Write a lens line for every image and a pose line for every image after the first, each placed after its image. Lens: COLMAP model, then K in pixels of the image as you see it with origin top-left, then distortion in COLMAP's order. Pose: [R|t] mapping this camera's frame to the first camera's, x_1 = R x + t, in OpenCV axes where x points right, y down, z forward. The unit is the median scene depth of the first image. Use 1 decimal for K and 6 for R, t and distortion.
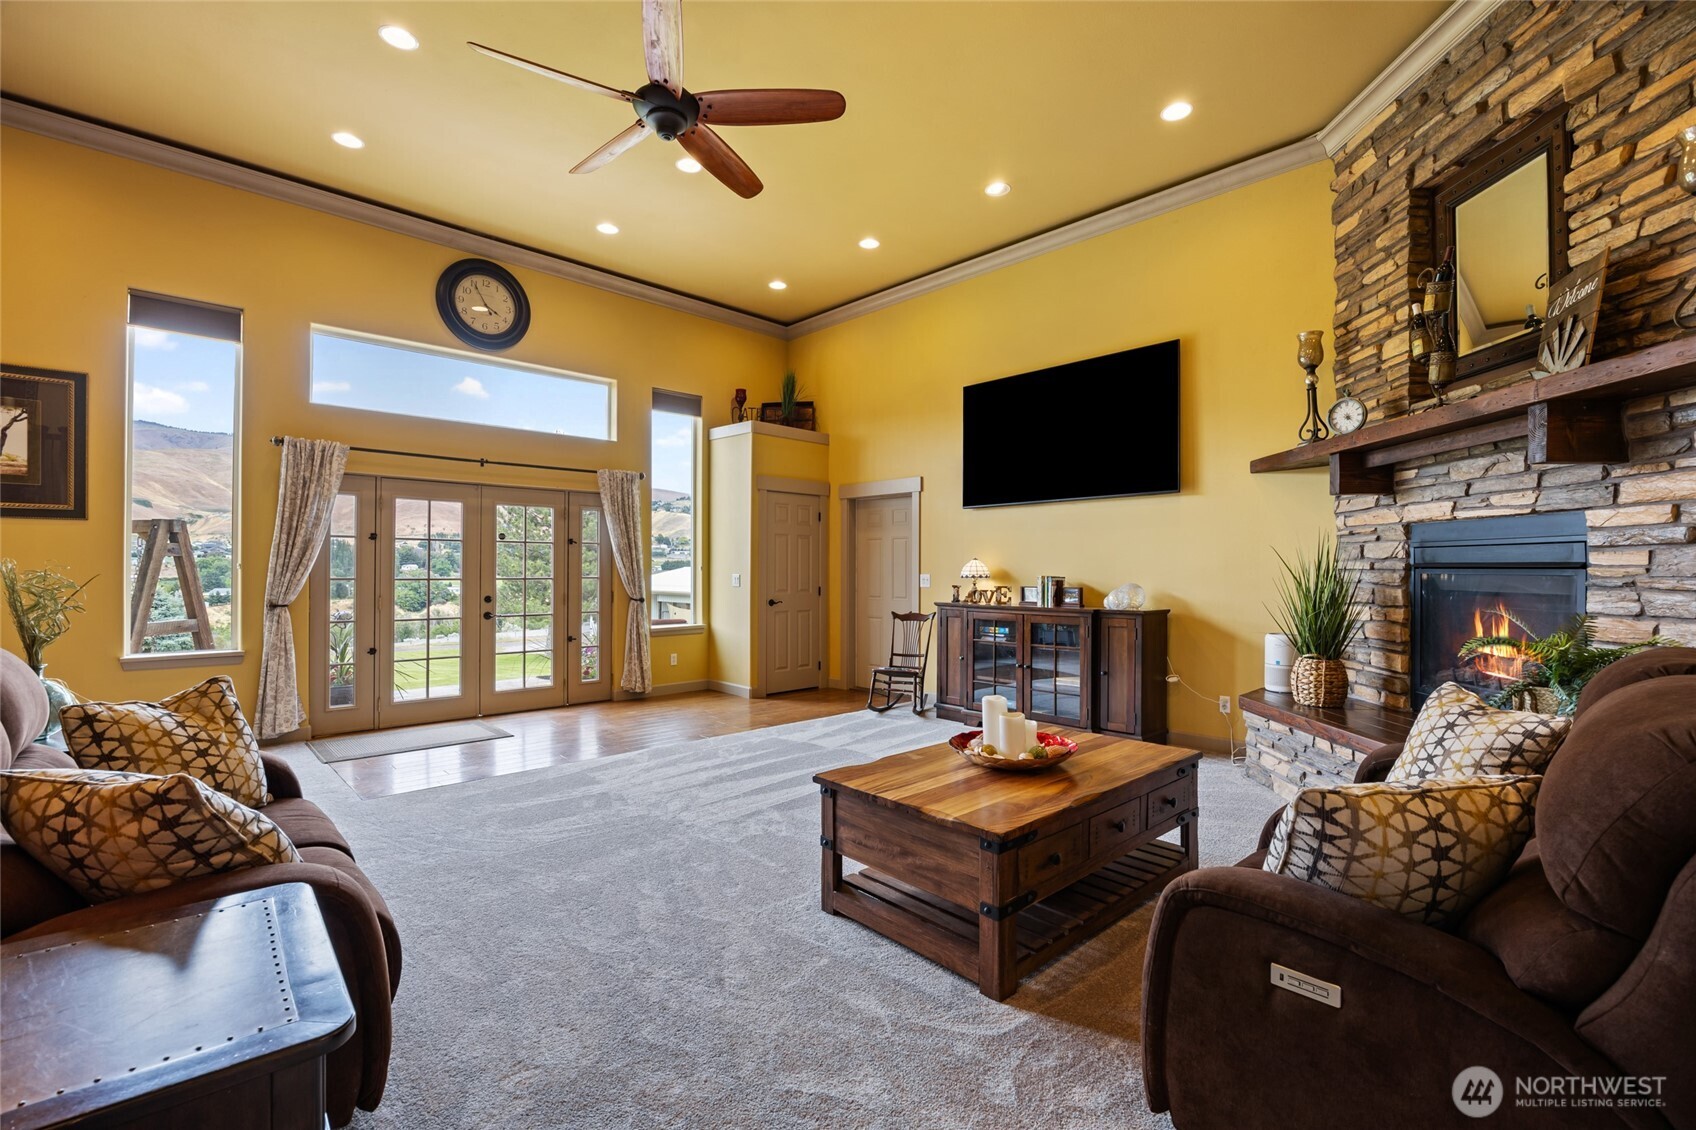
lens RADIAL K [[740.6, 0, 852.0], [0, 740.6, 567.0], [0, 0, 1]] dist [-0.015563, 0.000102]
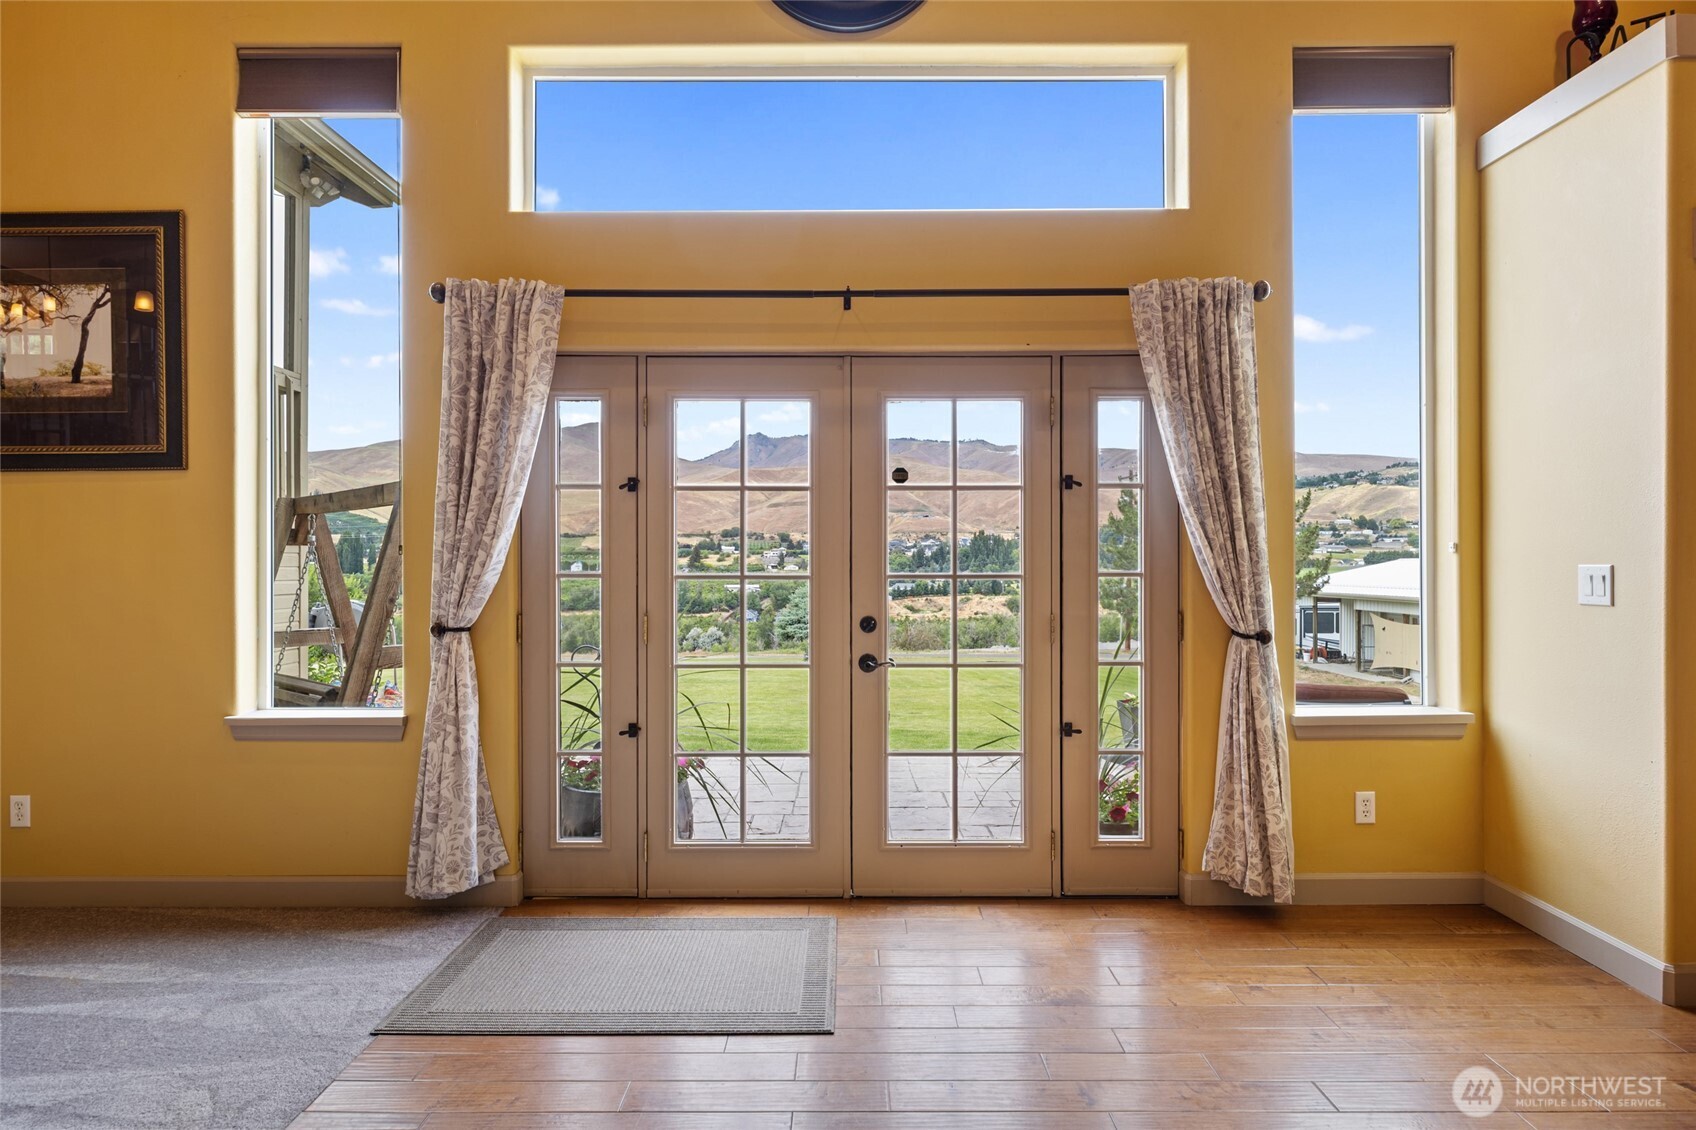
lens RADIAL K [[899.1, 0, 848.0], [0, 899.1, 565.0], [0, 0, 1]] dist [-0.000816, -0.000340]
pose [[0.715526, -0.003901, -0.698575, -0.130959], [0.006798, 0.999976, 0.001379, 0.008200], [0.698553, -0.005736, 0.715536, 0.580525]]
